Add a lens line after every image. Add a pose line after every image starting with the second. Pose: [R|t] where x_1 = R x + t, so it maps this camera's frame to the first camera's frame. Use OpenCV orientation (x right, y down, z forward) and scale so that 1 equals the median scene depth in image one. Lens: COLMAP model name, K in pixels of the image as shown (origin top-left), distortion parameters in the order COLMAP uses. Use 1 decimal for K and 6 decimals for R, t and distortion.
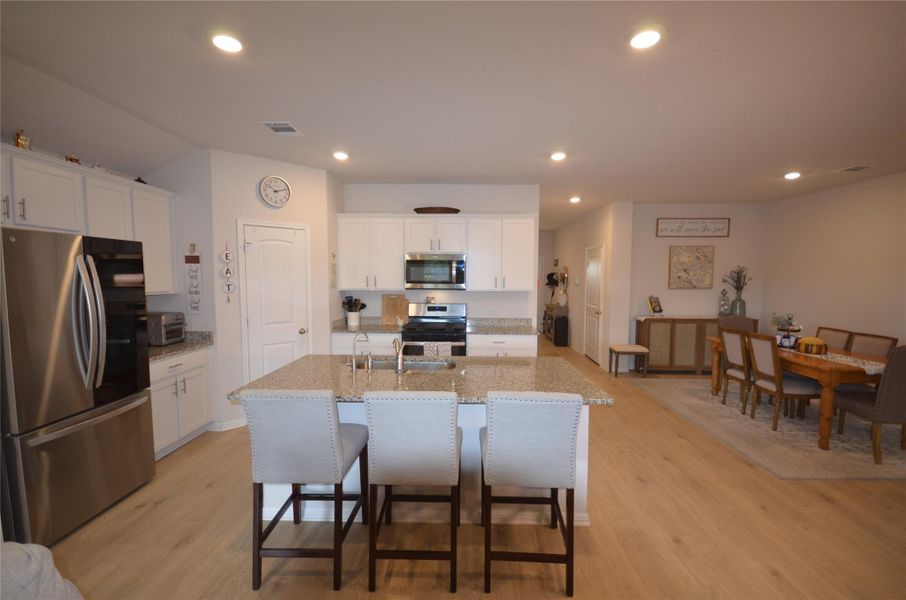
lens RADIAL K [[396.4, 0, 455.4], [0, 396.4, 307.7], [0, 0, 1]] dist [0.014427, -0.013934]
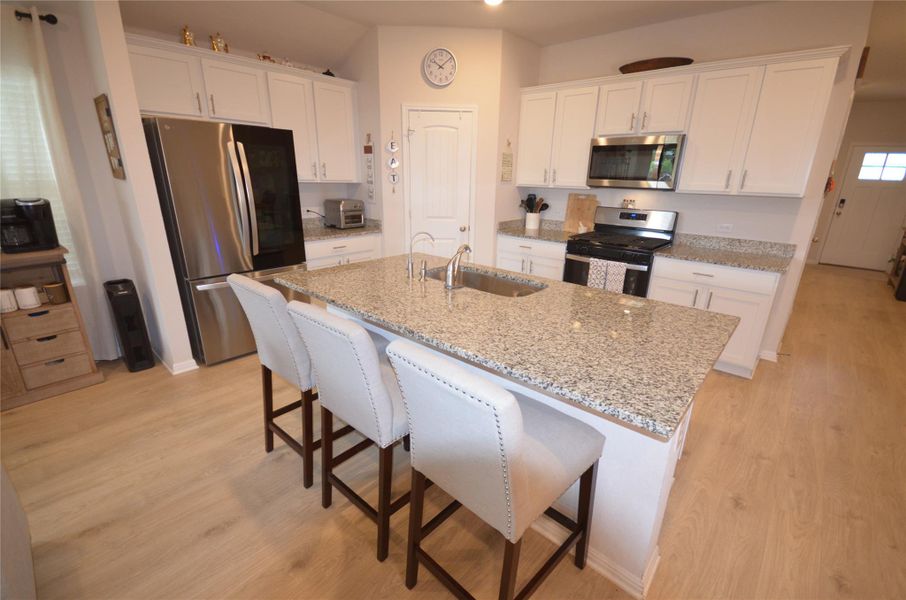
lens RADIAL K [[396.4, 0, 455.4], [0, 396.4, 307.3], [0, 0, 1]] dist [0.014427, -0.013934]
pose [[0.762464, 0.214981, -0.610272, 0.203510], [-0.066201, 0.964159, 0.256935, -0.002461], [0.643636, -0.155503, 0.749368, 0.230284]]
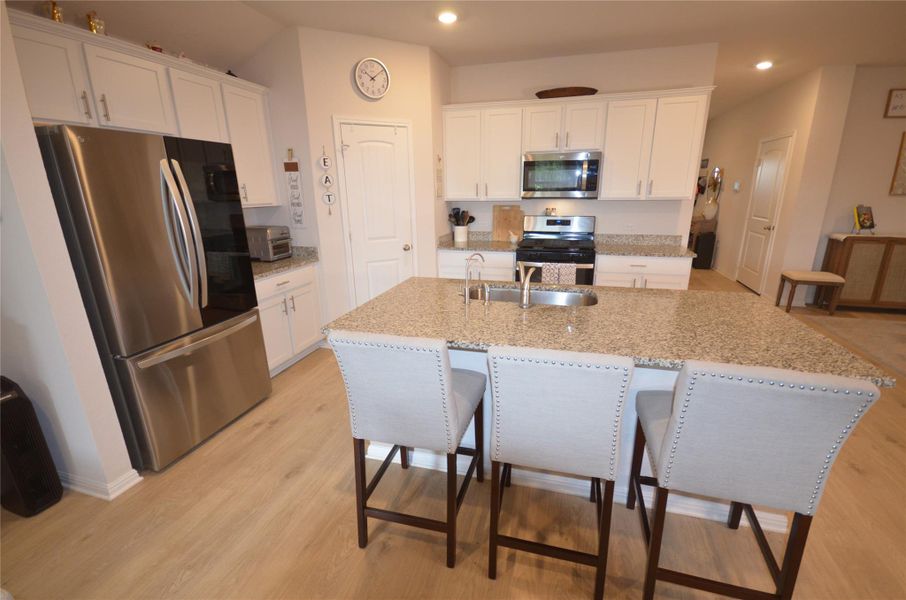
lens RADIAL K [[396.4, 0, 456.2], [0, 396.4, 307.9], [0, 0, 1]] dist [0.014427, -0.013934]
pose [[0.968814, 0.054080, -0.241814, -0.046154], [-0.001067, 0.976794, 0.214176, -0.000764], [0.247785, -0.207239, 0.946390, 0.131781]]
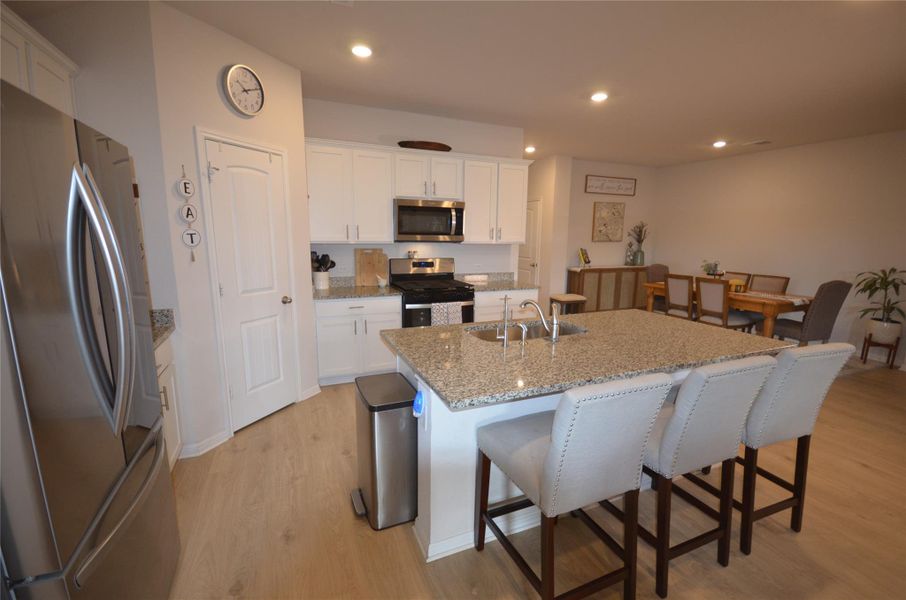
lens RADIAL K [[396.4, 0, 455.6], [0, 396.4, 307.4], [0, 0, 1]] dist [0.014427, -0.013934]
pose [[0.908855, -0.069840, 0.411224, -0.373032], [0.024120, 0.993033, 0.115342, -0.003455], [-0.416415, -0.094910, 0.904207, 0.196105]]
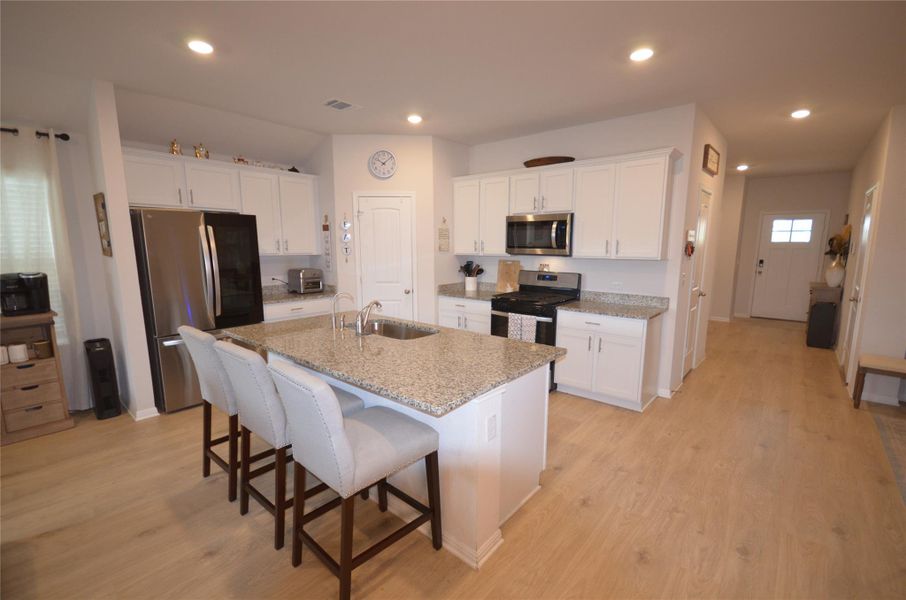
lens RADIAL K [[396.4, 0, 455.4], [0, 396.4, 308.1], [0, 0, 1]] dist [0.014427, -0.013934]
pose [[0.776293, 0.096995, -0.622865, 0.375065], [-0.046348, 0.994199, 0.097056, -0.007240], [0.628666, -0.046475, 0.776286, 0.212953]]
